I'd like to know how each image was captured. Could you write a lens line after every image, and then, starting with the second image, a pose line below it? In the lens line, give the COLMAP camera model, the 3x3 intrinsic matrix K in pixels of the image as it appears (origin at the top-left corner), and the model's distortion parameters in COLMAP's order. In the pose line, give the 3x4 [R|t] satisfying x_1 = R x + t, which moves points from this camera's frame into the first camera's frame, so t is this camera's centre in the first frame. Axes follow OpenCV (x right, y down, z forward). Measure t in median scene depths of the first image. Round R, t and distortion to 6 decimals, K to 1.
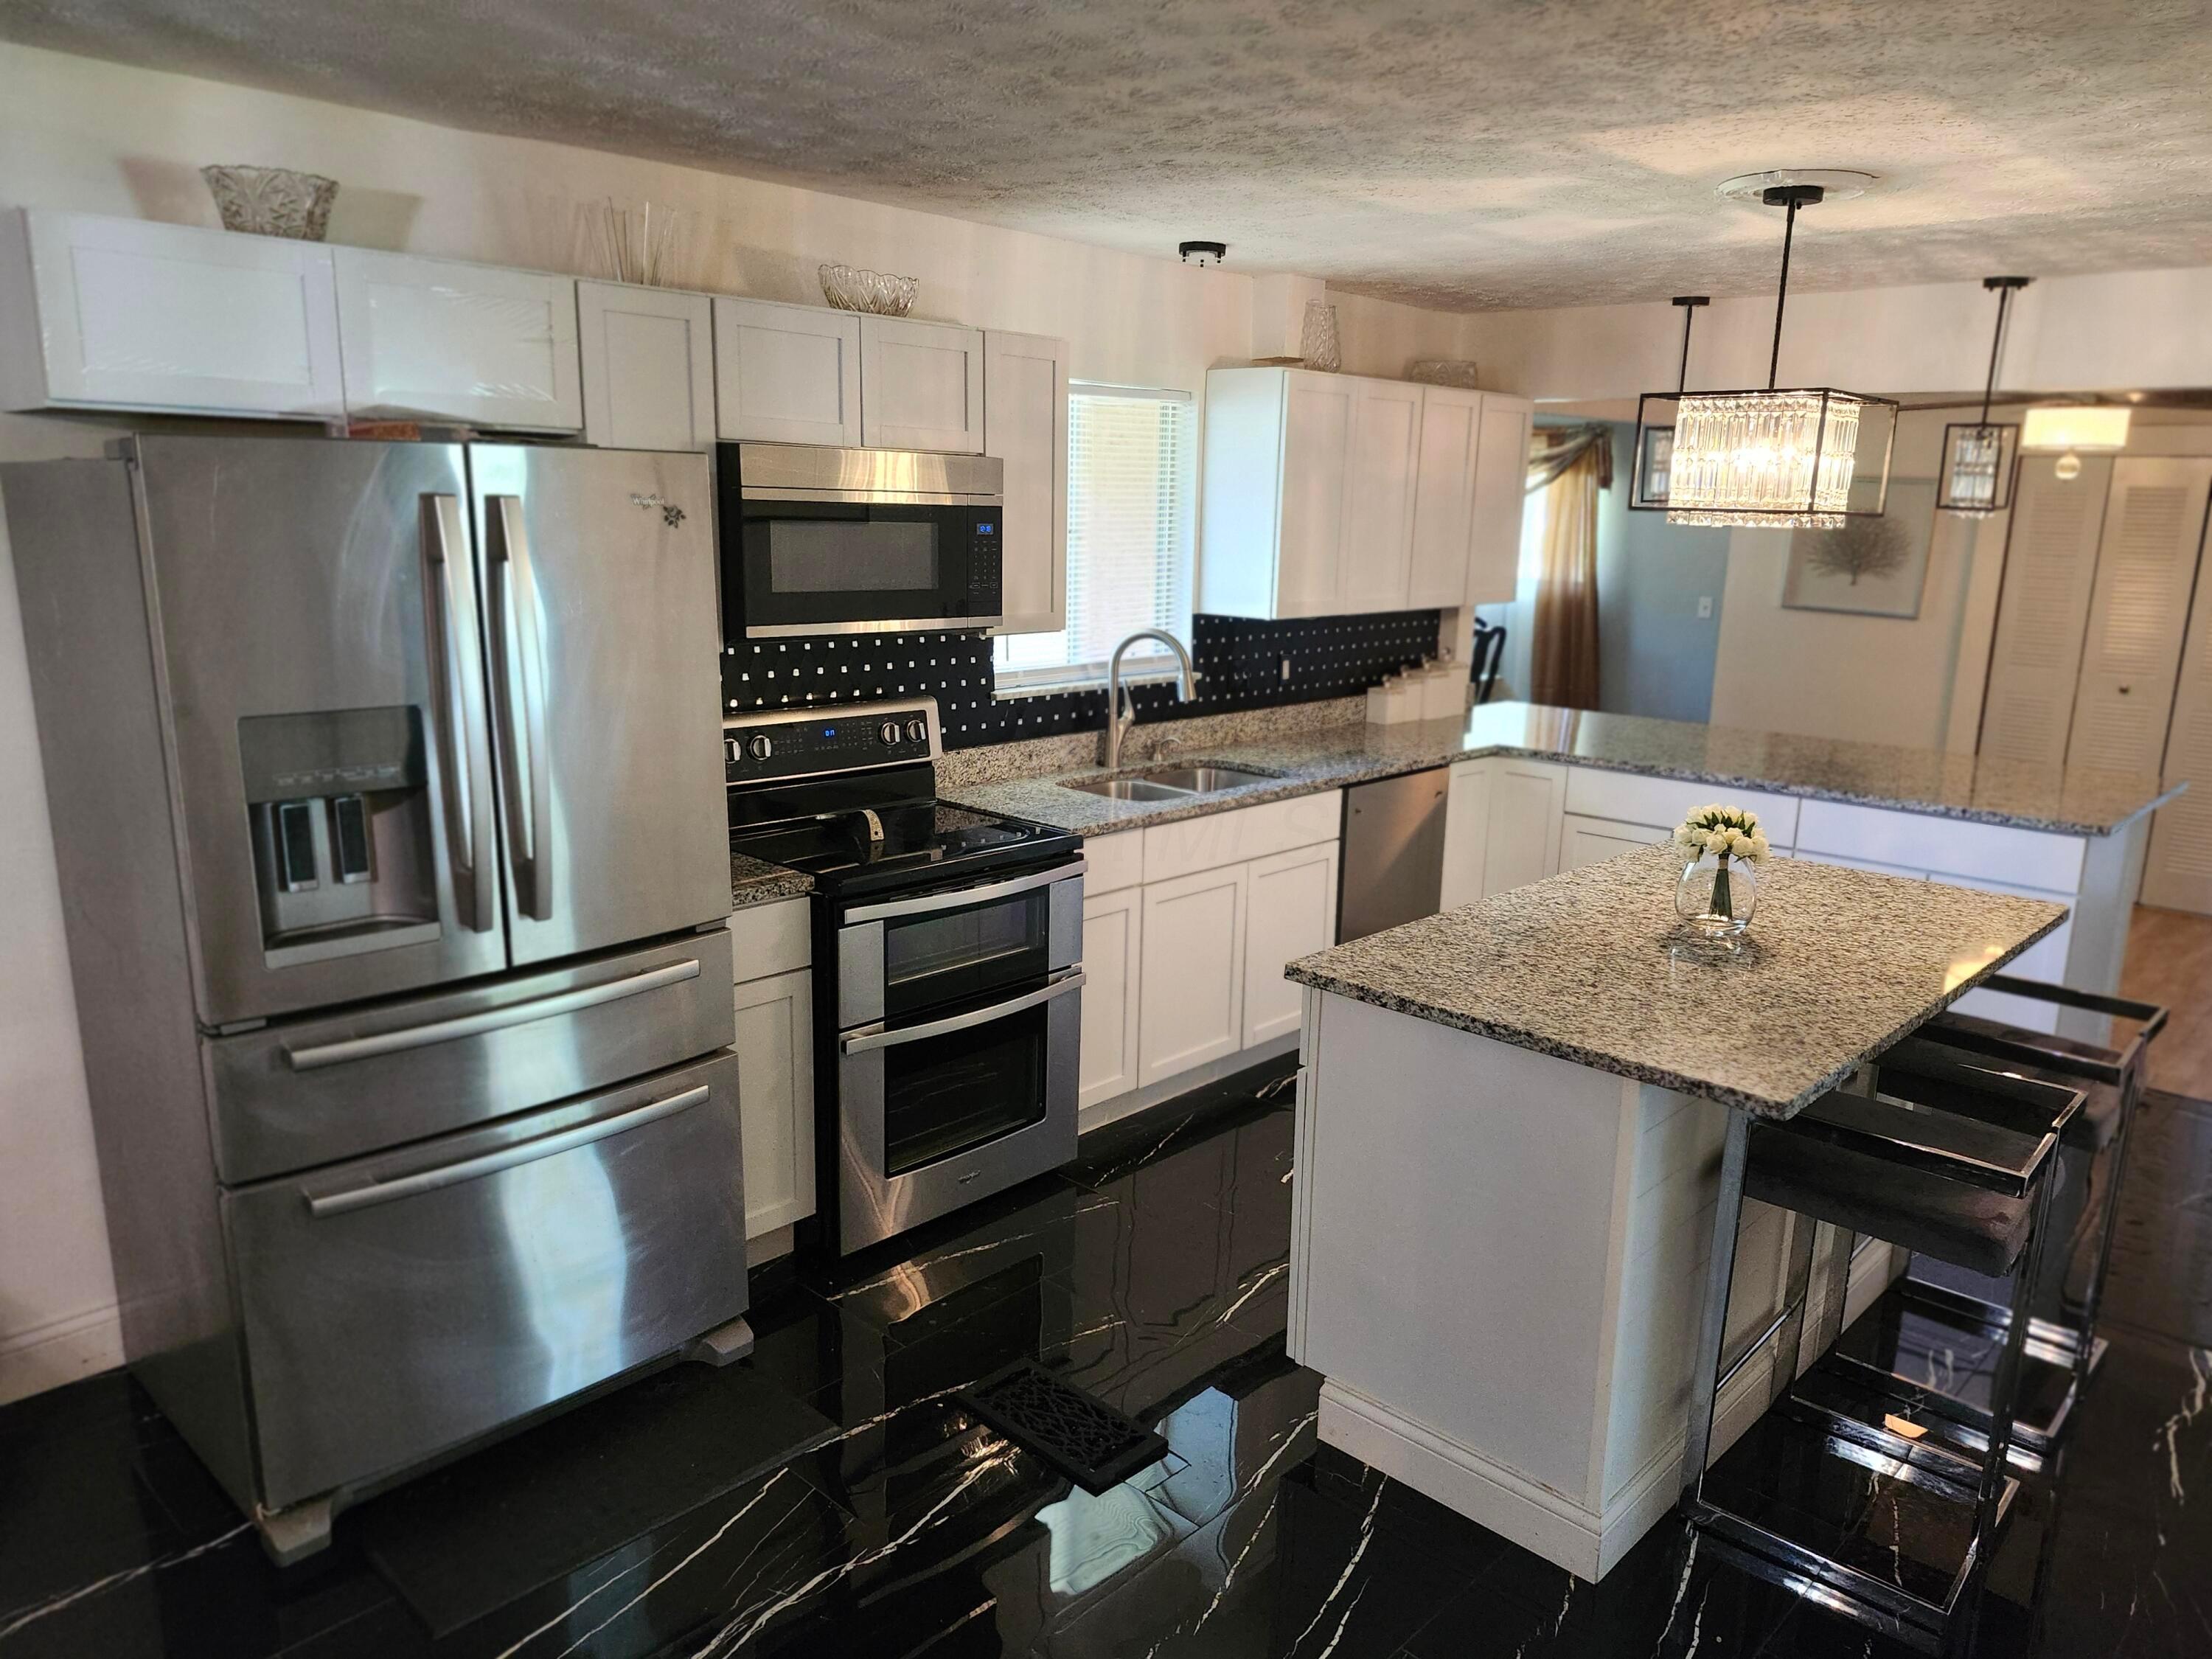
lens RADIAL K [[1559.9, 0, 1117.2], [0, 1559.9, 840.5], [0, 0, 1]] dist [0.102539, -0.098428]
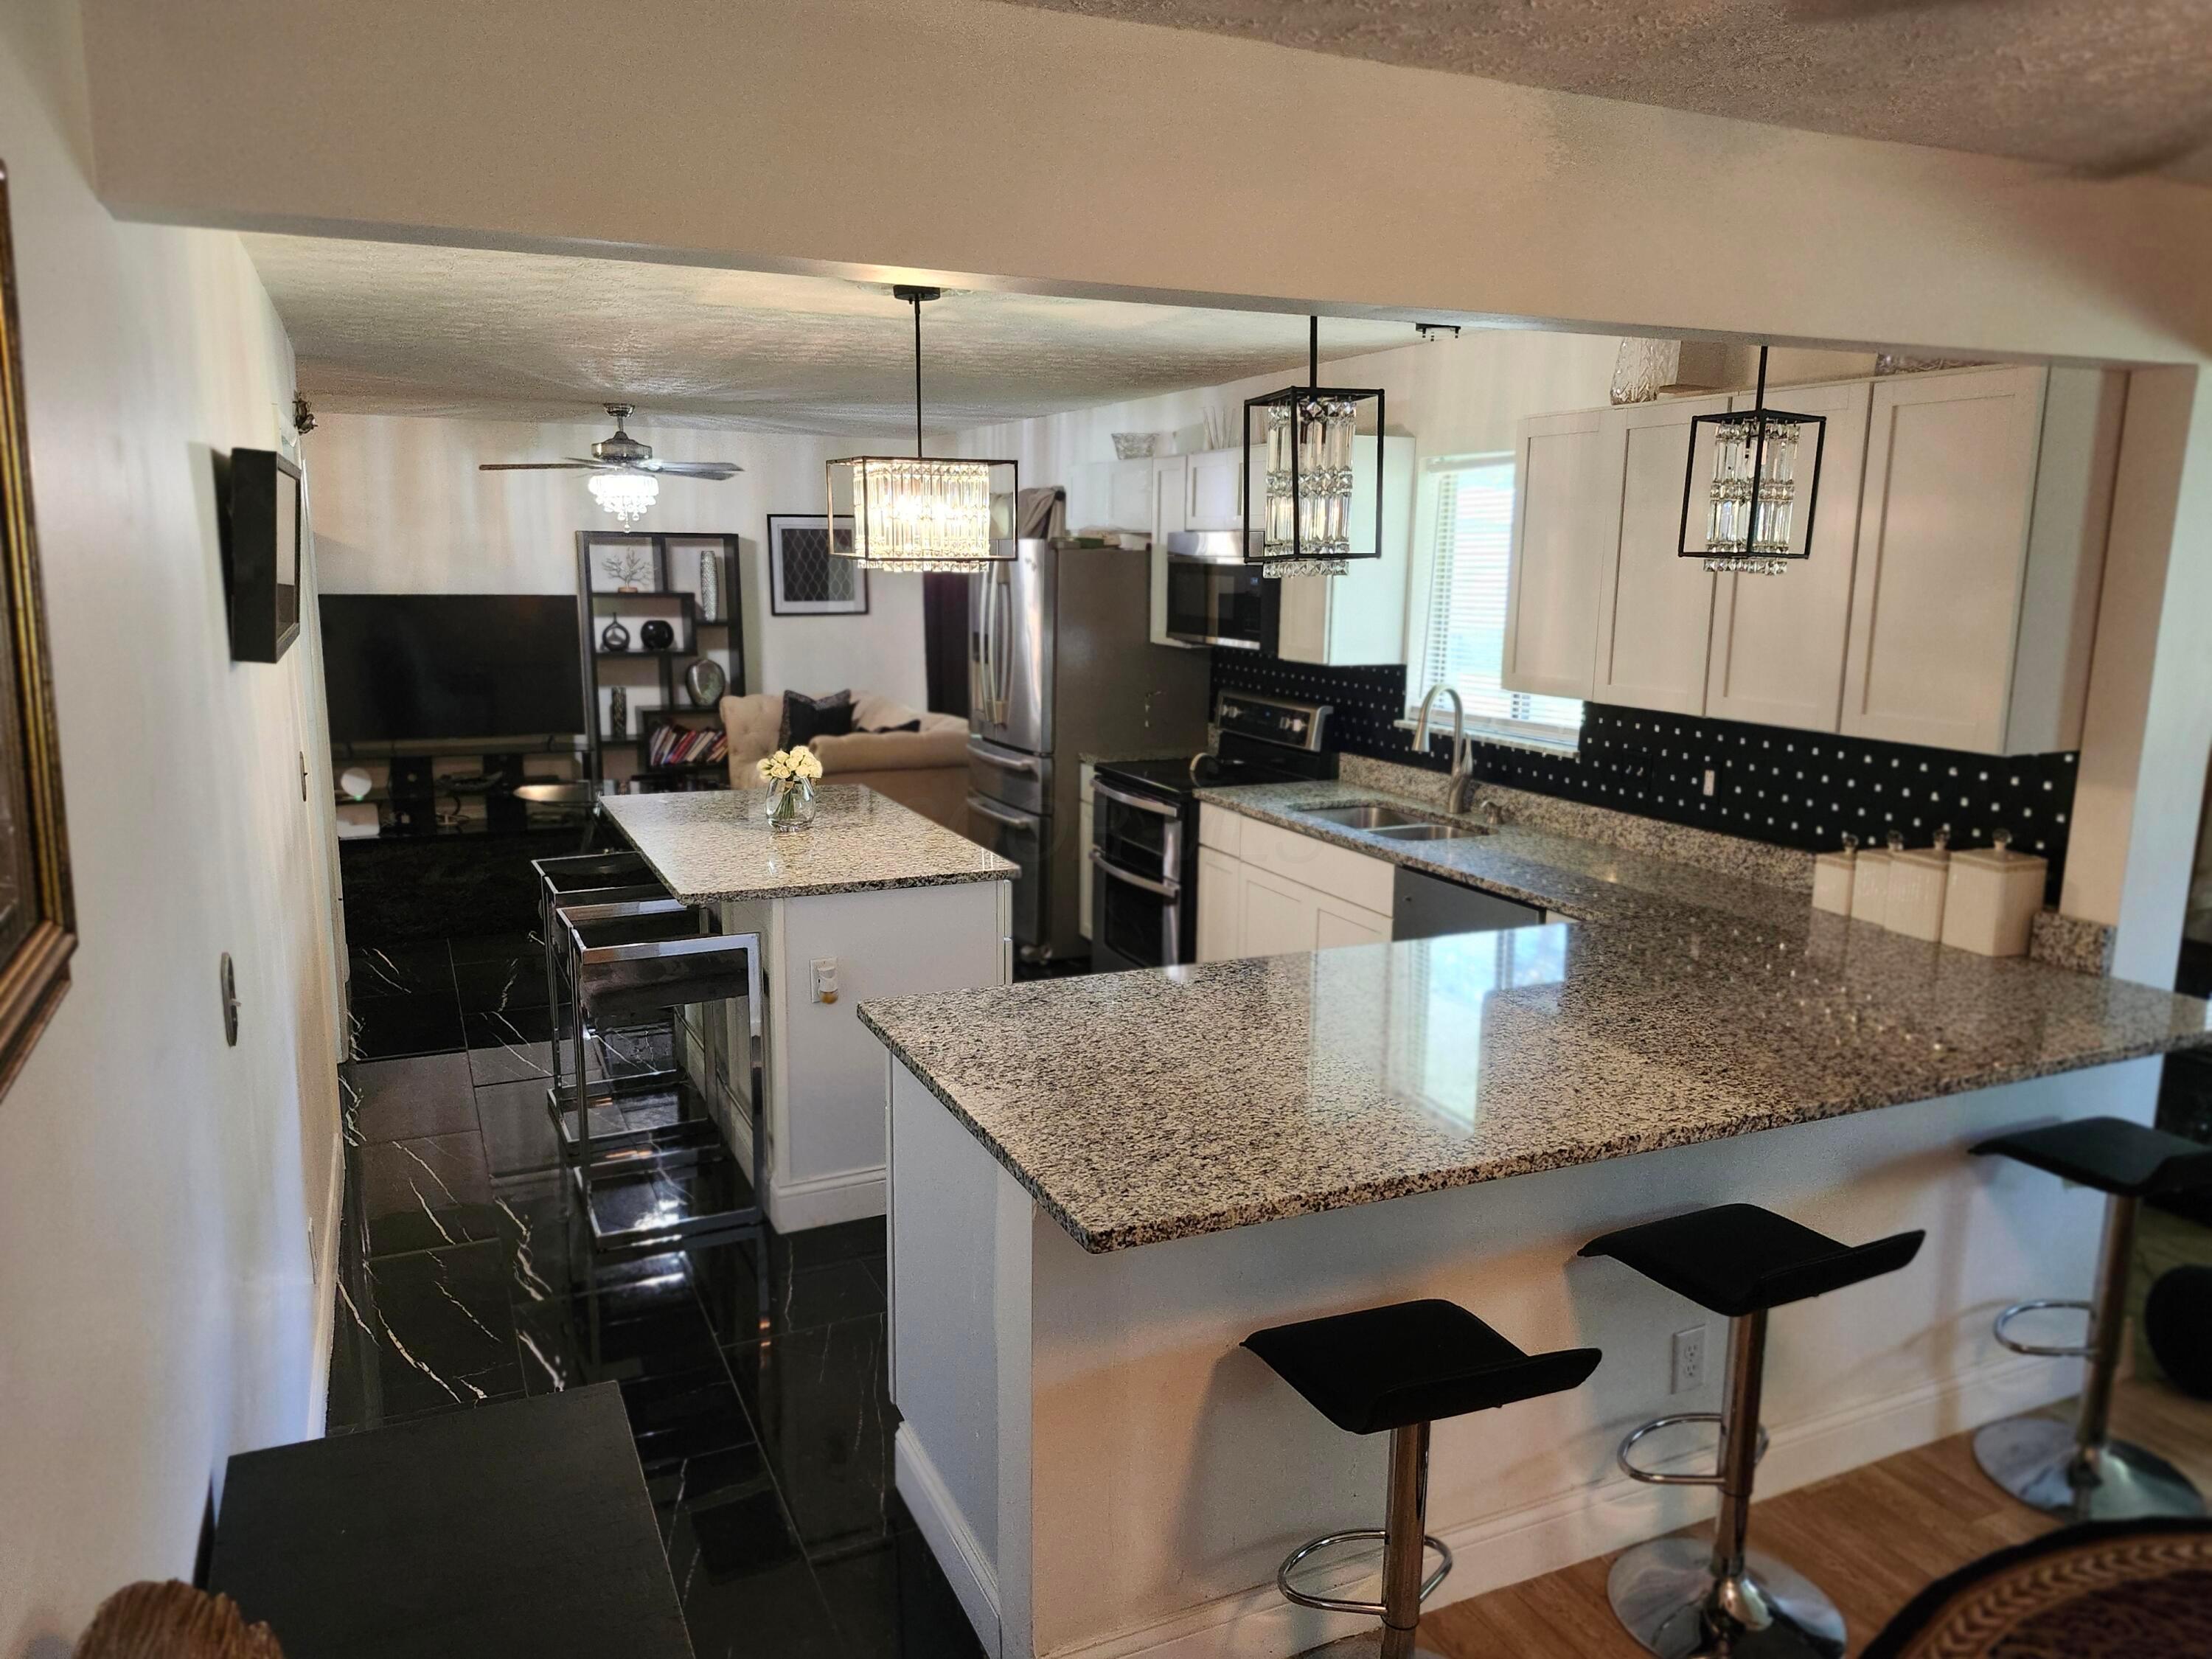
lens RADIAL K [[1559.9, 0, 1117.2], [0, 1559.9, 840.5], [0, 0, 1]] dist [0.102539, -0.098428]
pose [[-0.384771, 0.136320, -0.912890, 0.972554], [-0.227105, 0.944646, 0.236784, -0.210972], [0.894637, 0.298430, -0.332513, 1.070553]]
